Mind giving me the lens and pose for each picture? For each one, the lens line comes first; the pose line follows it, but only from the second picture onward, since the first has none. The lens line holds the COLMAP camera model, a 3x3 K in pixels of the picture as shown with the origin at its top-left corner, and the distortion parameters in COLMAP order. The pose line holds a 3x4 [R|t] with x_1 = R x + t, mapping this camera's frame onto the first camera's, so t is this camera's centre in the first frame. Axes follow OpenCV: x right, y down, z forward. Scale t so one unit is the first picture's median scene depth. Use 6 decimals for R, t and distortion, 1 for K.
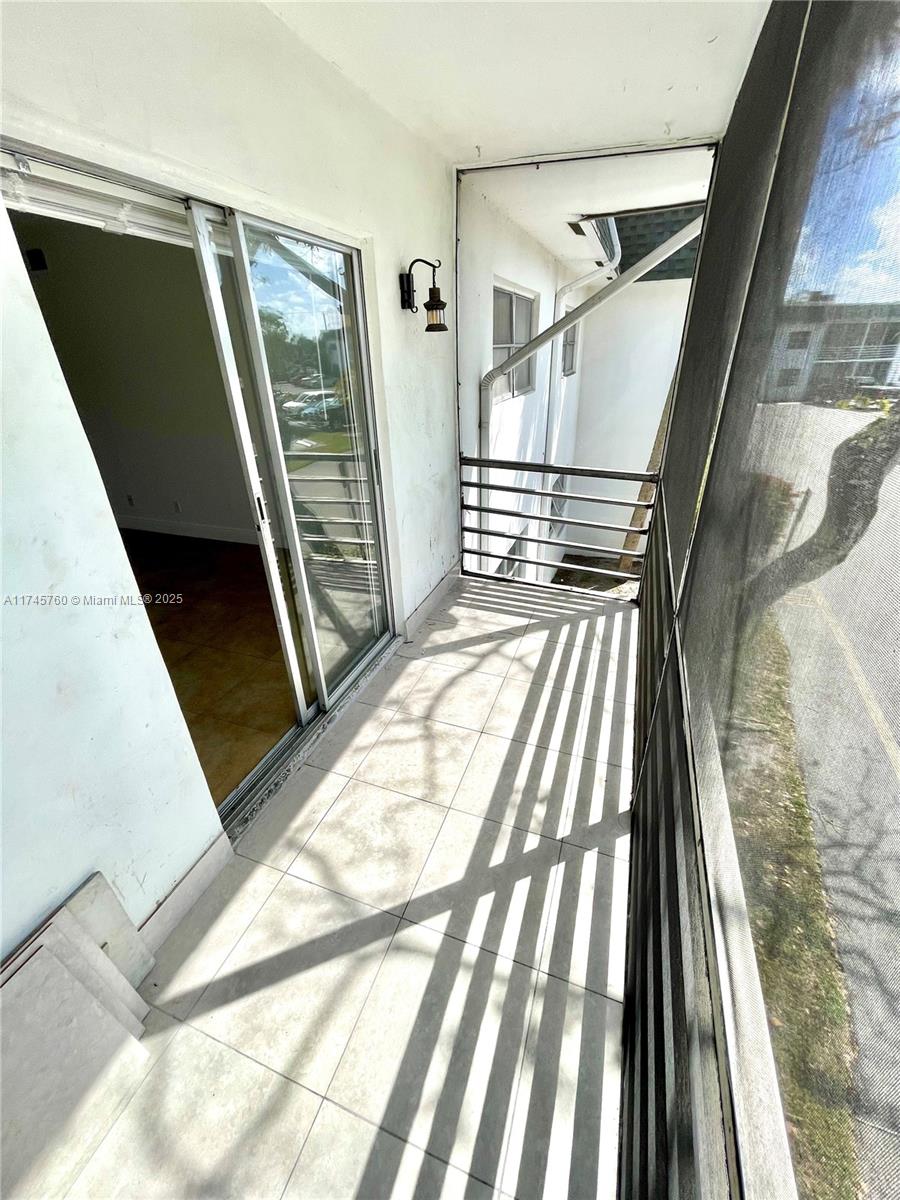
lens RADIAL K [[485.2, 0, 453.7], [0, 485.2, 597.7], [0, 0, 1]] dist [0.000608, 0.000648]
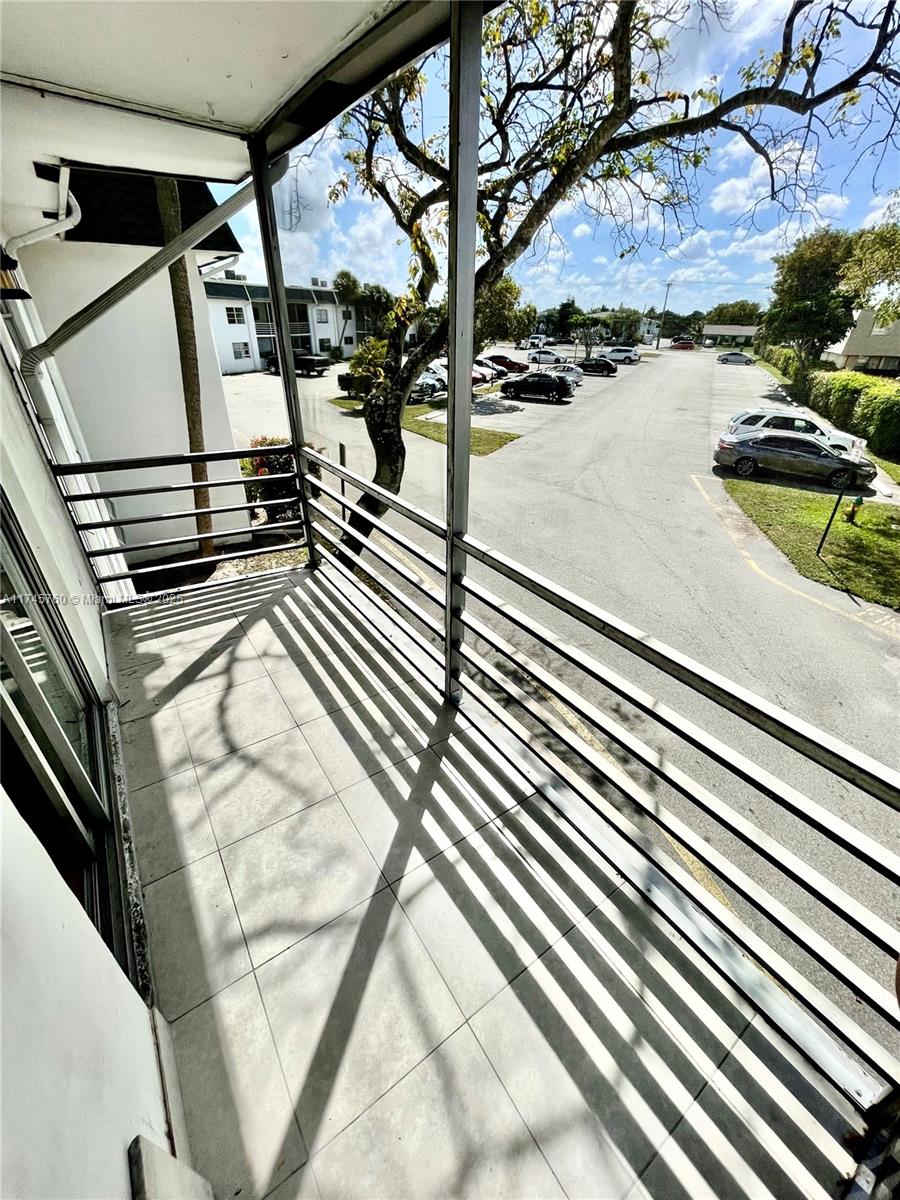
lens RADIAL K [[485.2, 0, 453.7], [0, 485.2, 597.7], [0, 0, 1]] dist [0.000608, 0.000648]
pose [[0.581914, -0.380886, 0.718542, -0.338704], [0.349055, 0.914997, 0.202340, -0.046007], [-0.734532, 0.133066, 0.665400, 0.071542]]
